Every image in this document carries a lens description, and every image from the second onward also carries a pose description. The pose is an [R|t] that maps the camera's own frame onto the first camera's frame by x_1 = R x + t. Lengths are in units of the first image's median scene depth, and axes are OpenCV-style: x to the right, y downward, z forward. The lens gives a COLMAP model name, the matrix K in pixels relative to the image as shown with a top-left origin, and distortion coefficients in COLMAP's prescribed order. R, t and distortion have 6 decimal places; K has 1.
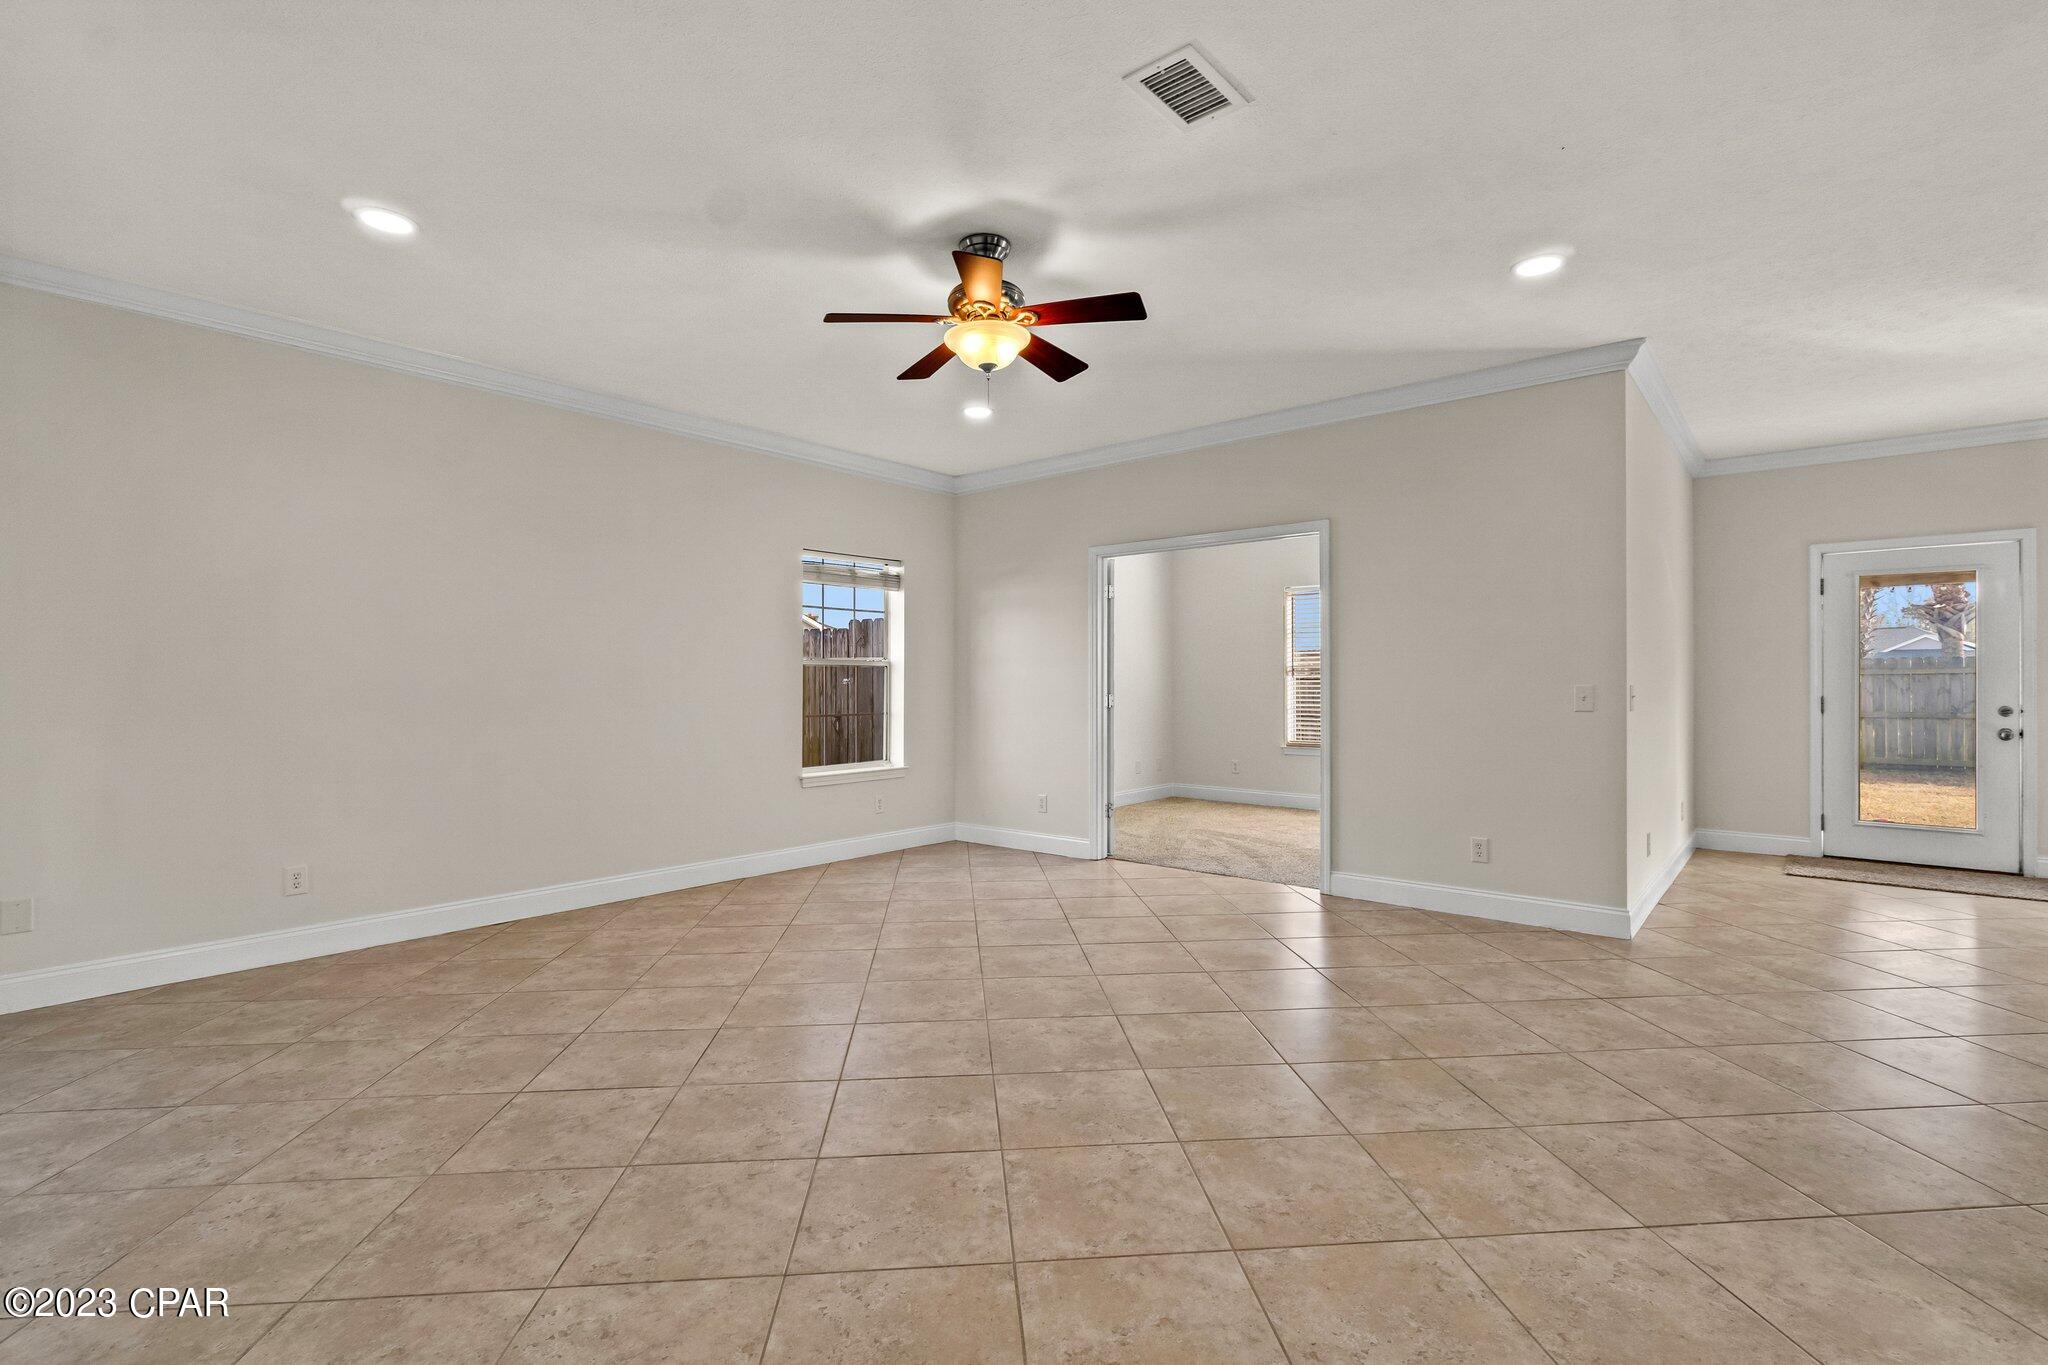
lens RADIAL K [[928.1, 0, 1024.0], [0, 928.1, 682.5], [0, 0, 1]] dist [-0.001301, 0.000930]
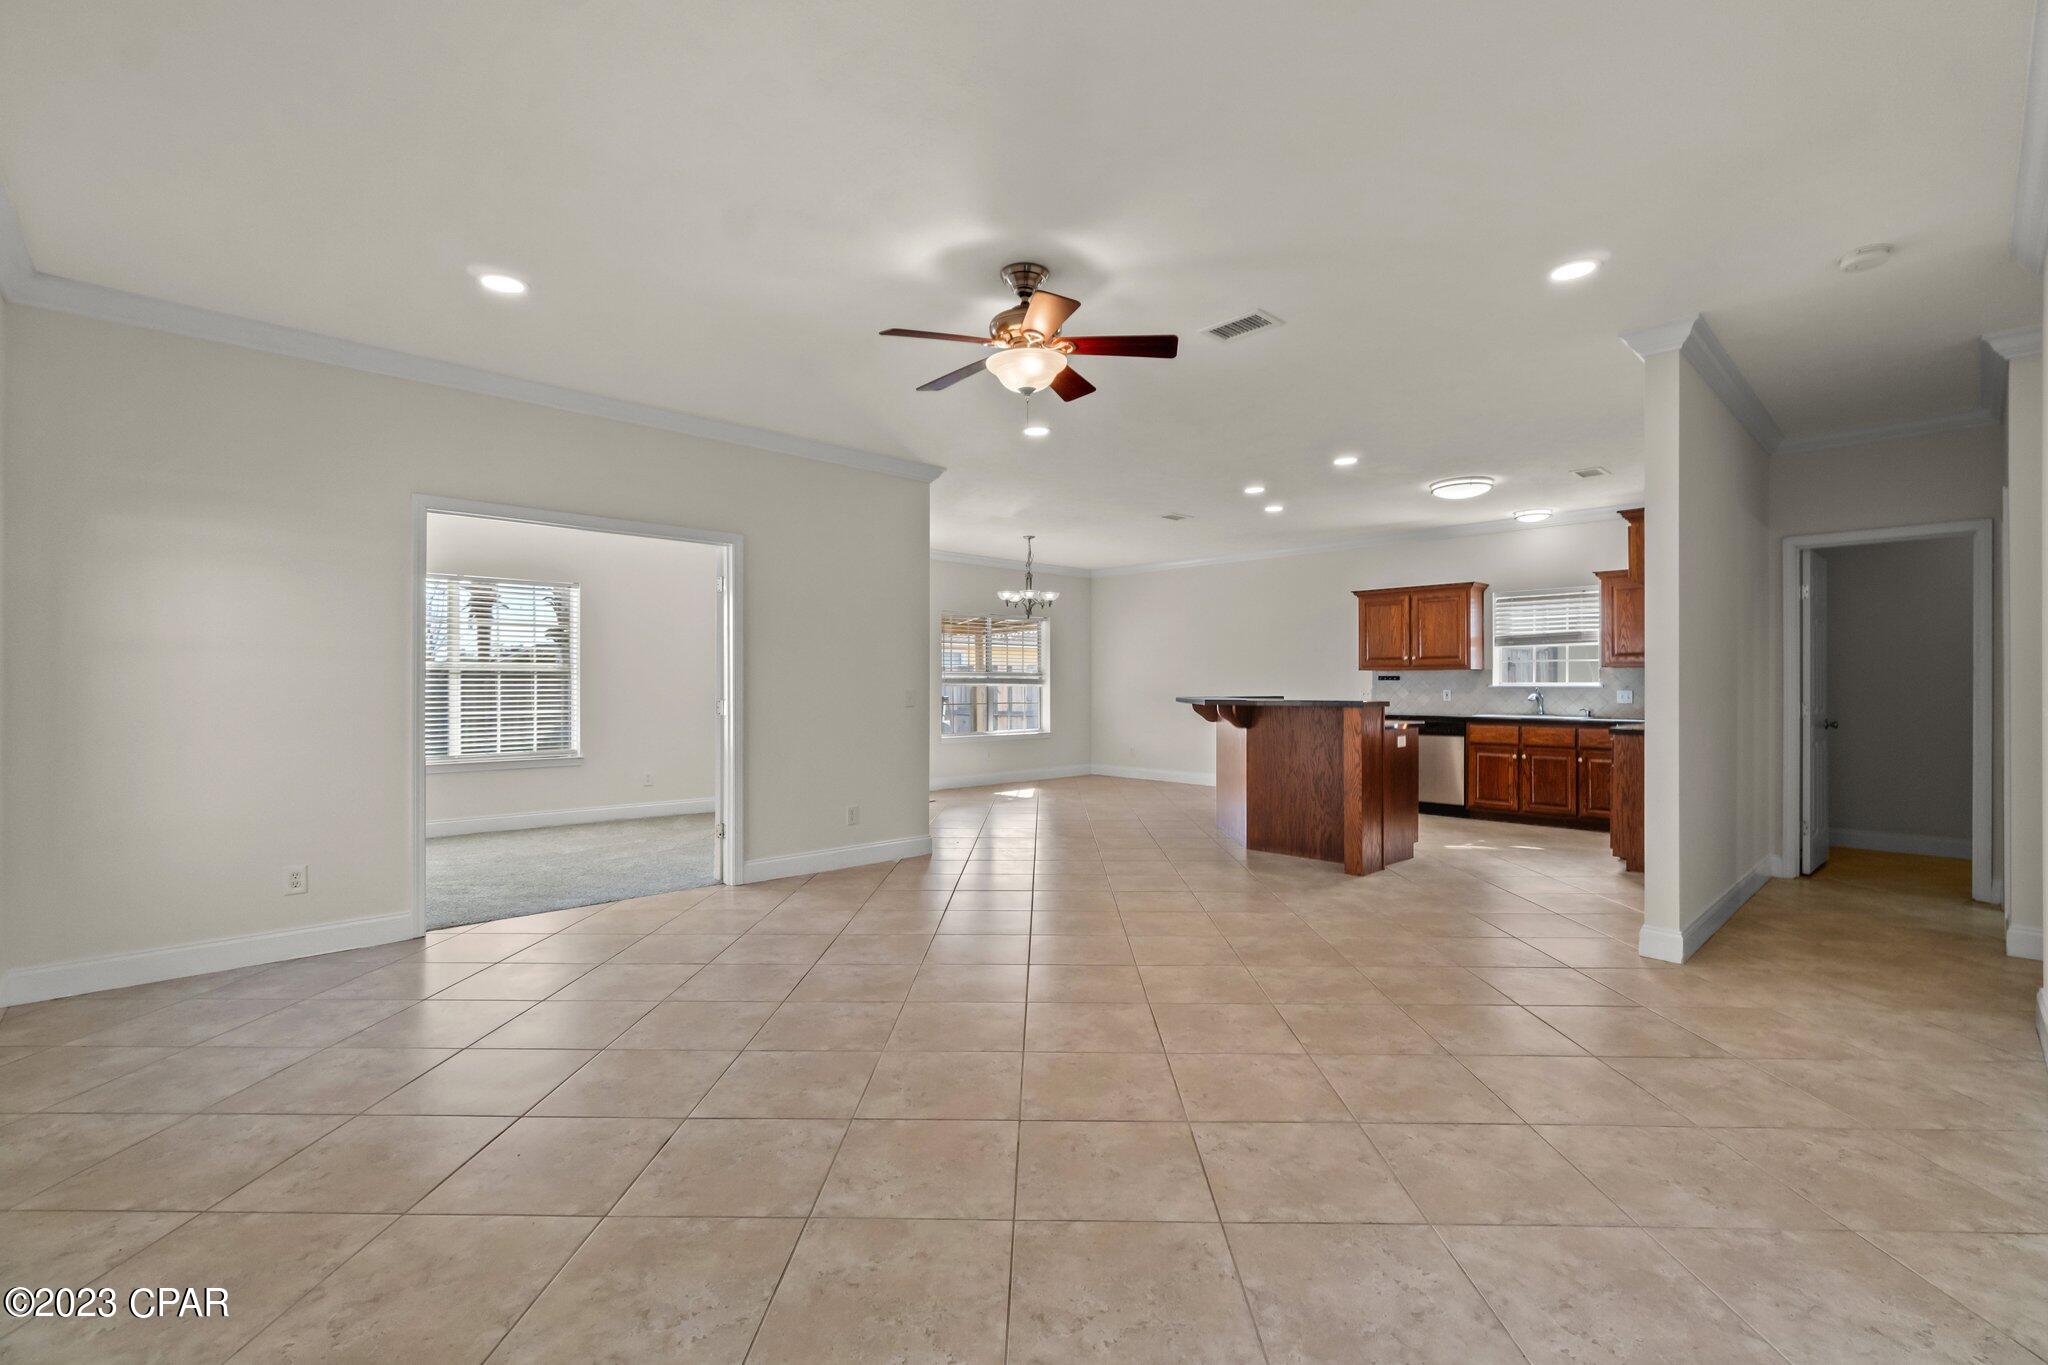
lens RADIAL K [[899.8, 0, 1034.0], [0, 899.8, 684.6], [0, 0, 1]] dist [-0.001347, -0.000135]
pose [[0.096320, 0.005183, 0.995337, -1.295836], [-0.000989, 0.999986, -0.005111, 0.004732], [-0.995350, -0.000492, 0.096324, 1.082627]]
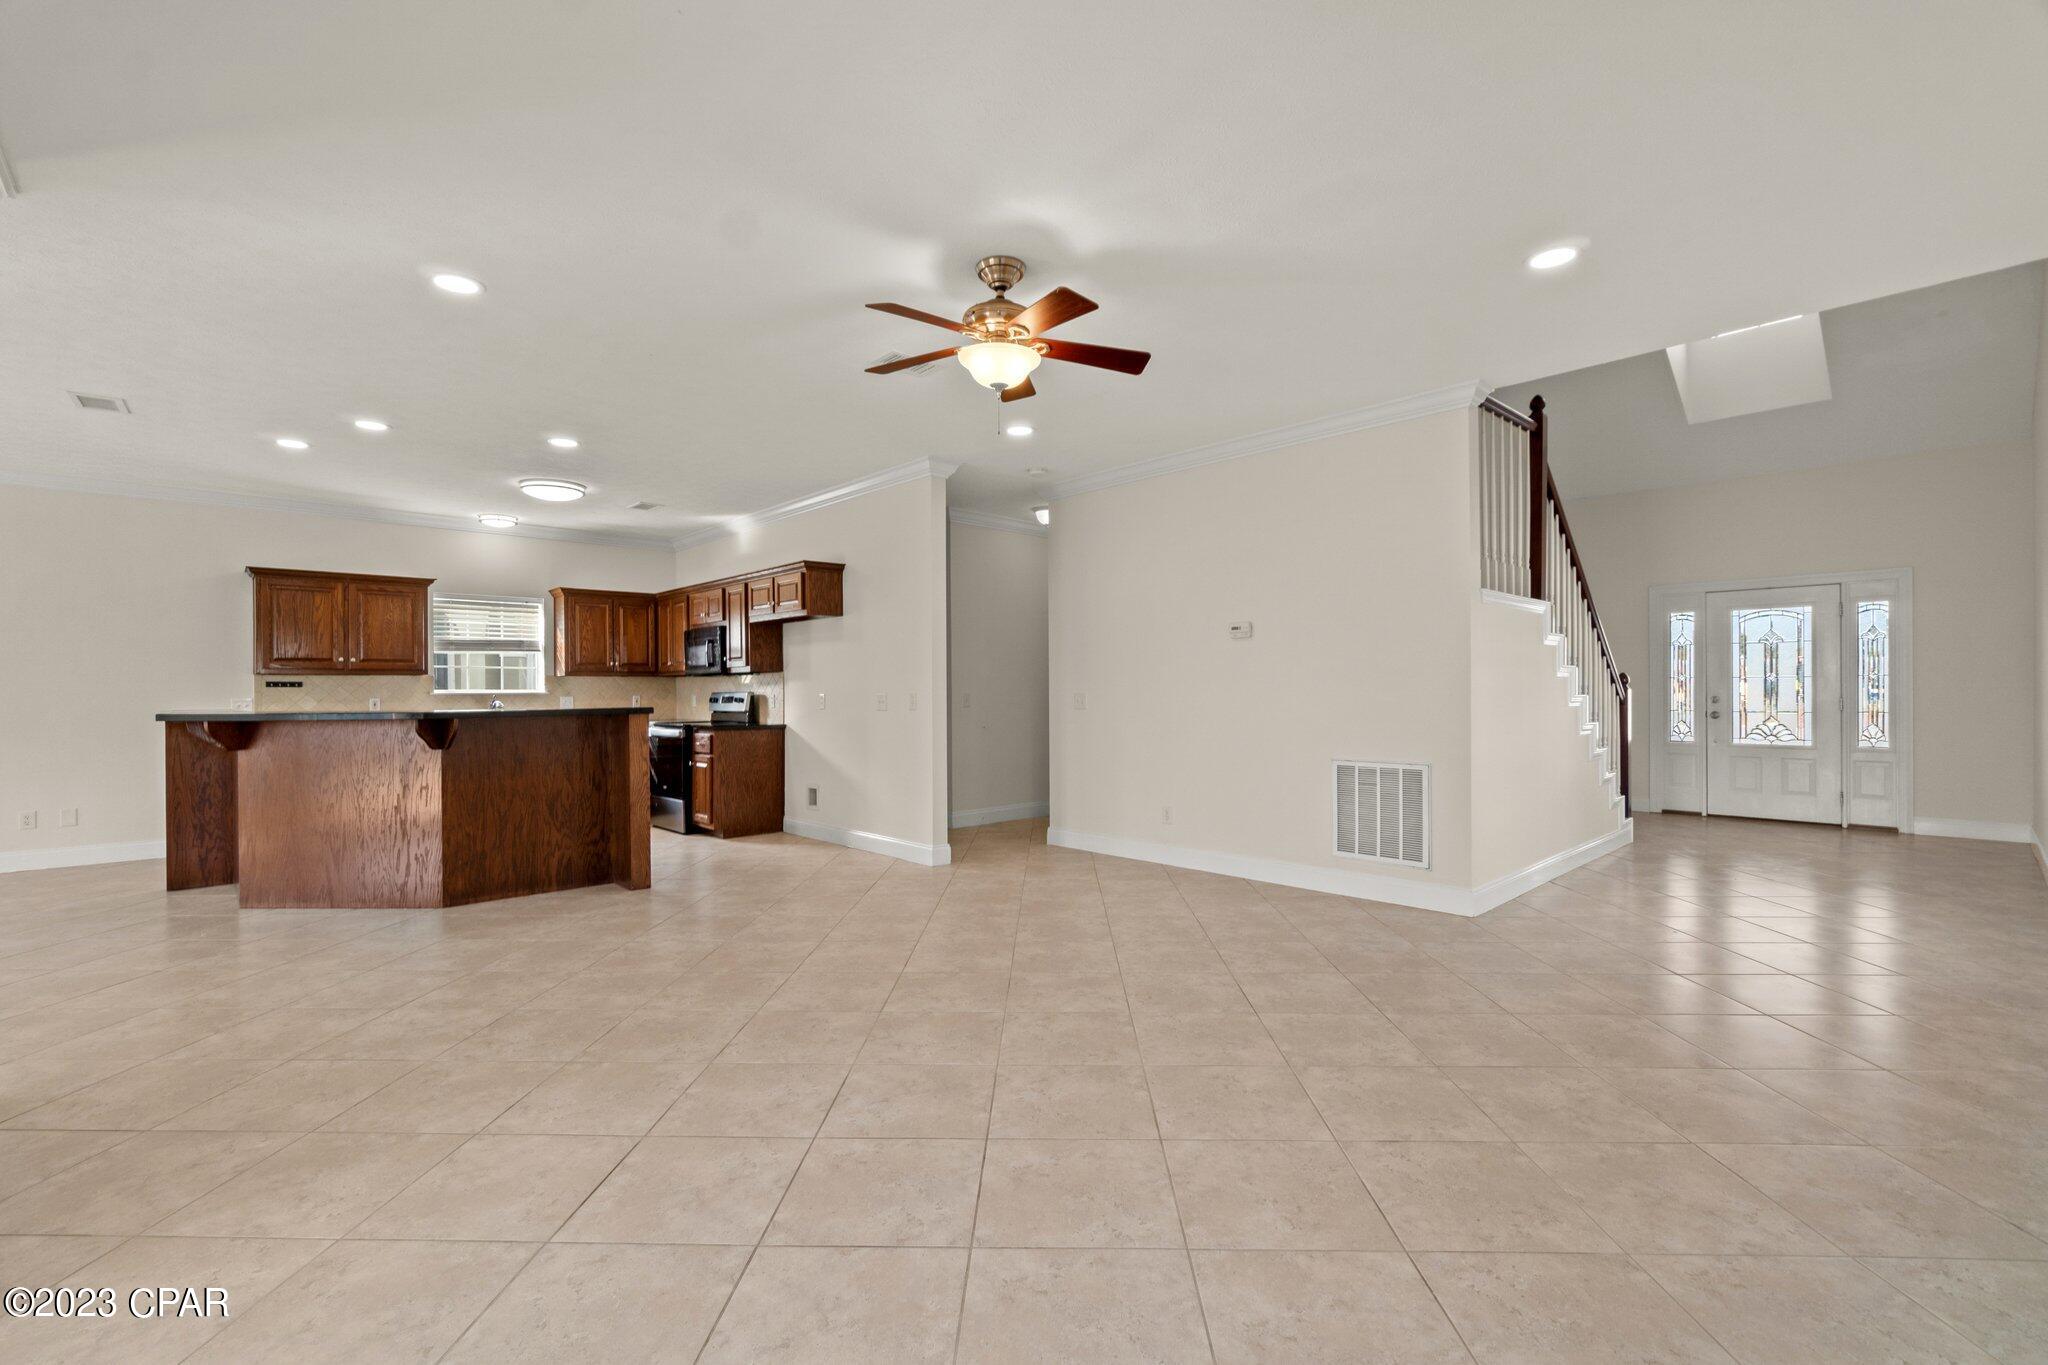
lens RADIAL K [[883.0, 0, 1024.0], [0, 883.0, 682.5], [0, 0, 1]] dist [0.001620, 0.000324]
pose [[-0.993687, 0.010902, 0.111659, -0.214486], [0.010086, 0.999918, -0.007875, -0.001551], [-0.111735, -0.006699, -0.993715, 2.416846]]
